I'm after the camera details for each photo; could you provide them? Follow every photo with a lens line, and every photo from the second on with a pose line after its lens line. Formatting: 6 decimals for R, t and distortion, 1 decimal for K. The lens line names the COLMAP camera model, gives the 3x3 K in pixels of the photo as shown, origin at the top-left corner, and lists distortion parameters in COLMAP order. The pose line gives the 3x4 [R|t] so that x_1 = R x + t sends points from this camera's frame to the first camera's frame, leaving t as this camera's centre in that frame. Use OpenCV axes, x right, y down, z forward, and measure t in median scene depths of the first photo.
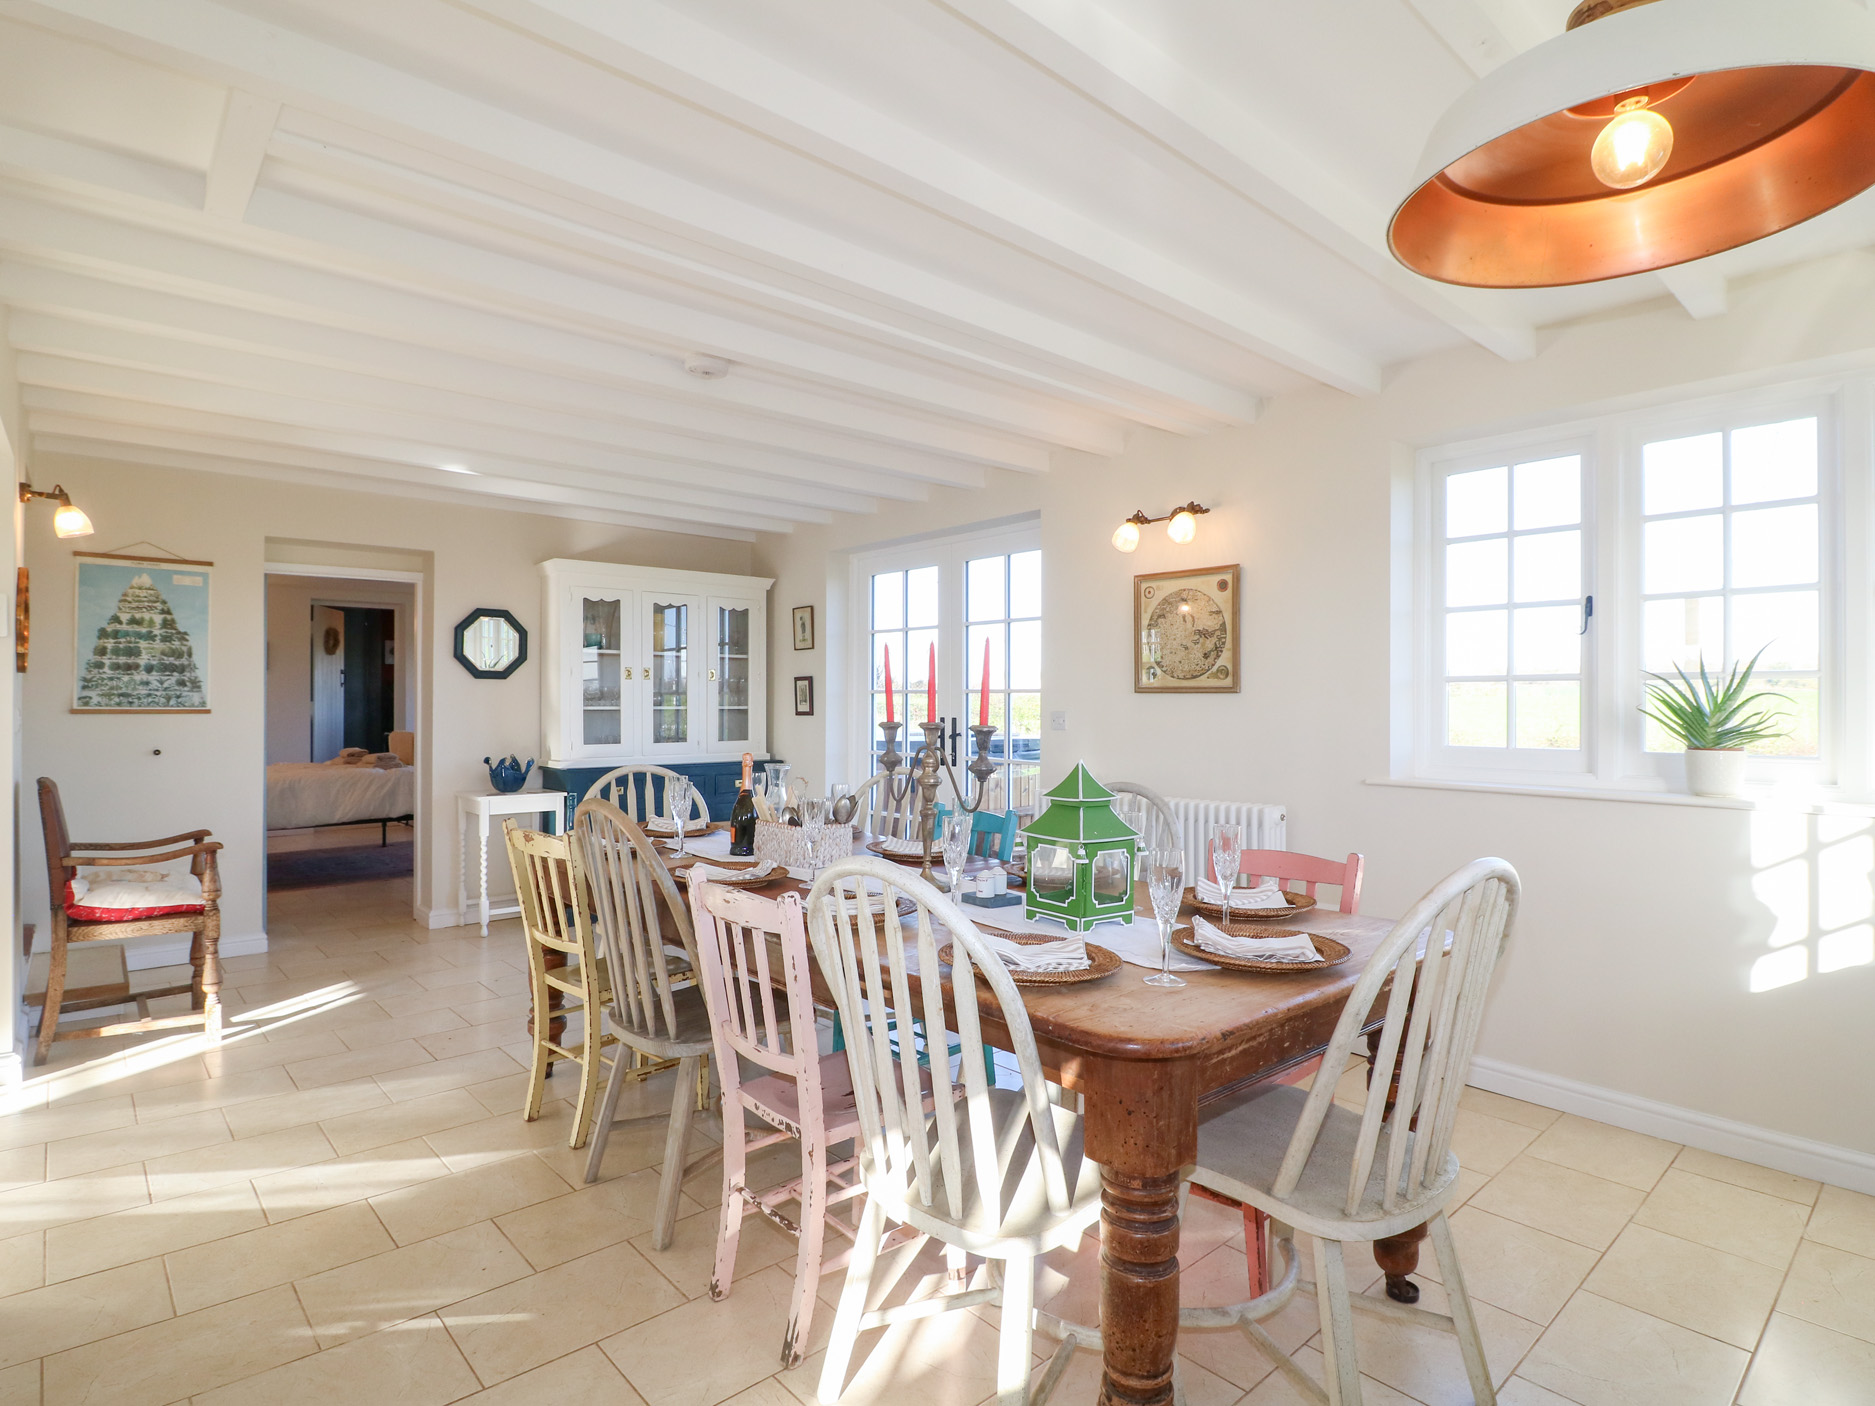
lens RADIAL K [[992.8, 0, 944.3], [0, 992.8, 701.3], [0, 0, 1]] dist [-0.002415, 0.000071]
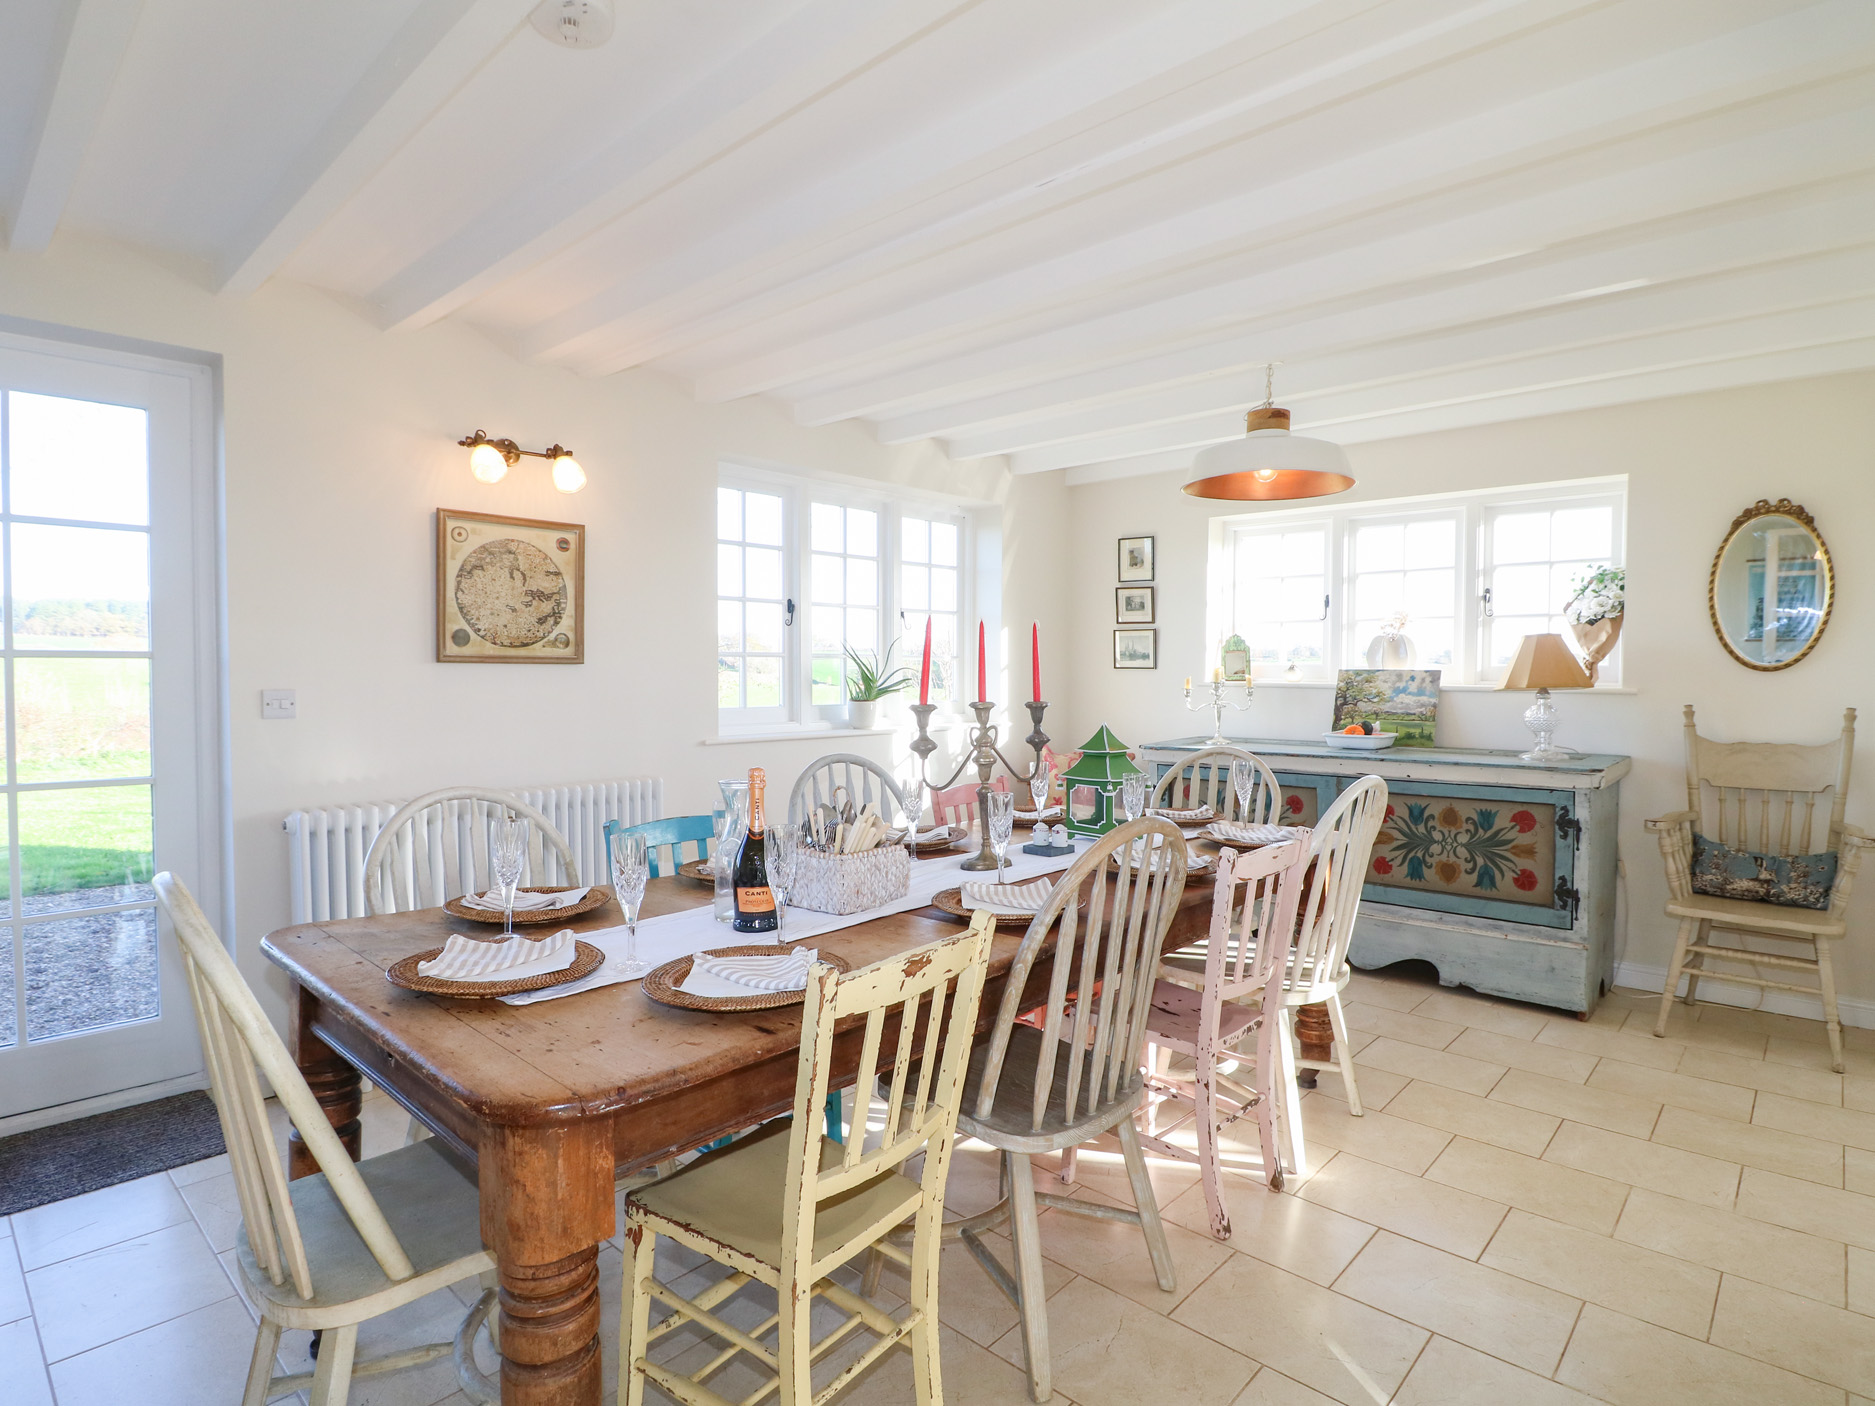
lens RADIAL K [[992.8, 0, 943.1], [0, 992.8, 701.5], [0, 0, 1]] dist [-0.002415, 0.000071]
pose [[-0.088490, -0.039531, 0.995292, -0.662290], [-0.008457, 0.999206, 0.038935, -0.012086], [-0.996041, -0.004972, -0.088754, 0.738995]]
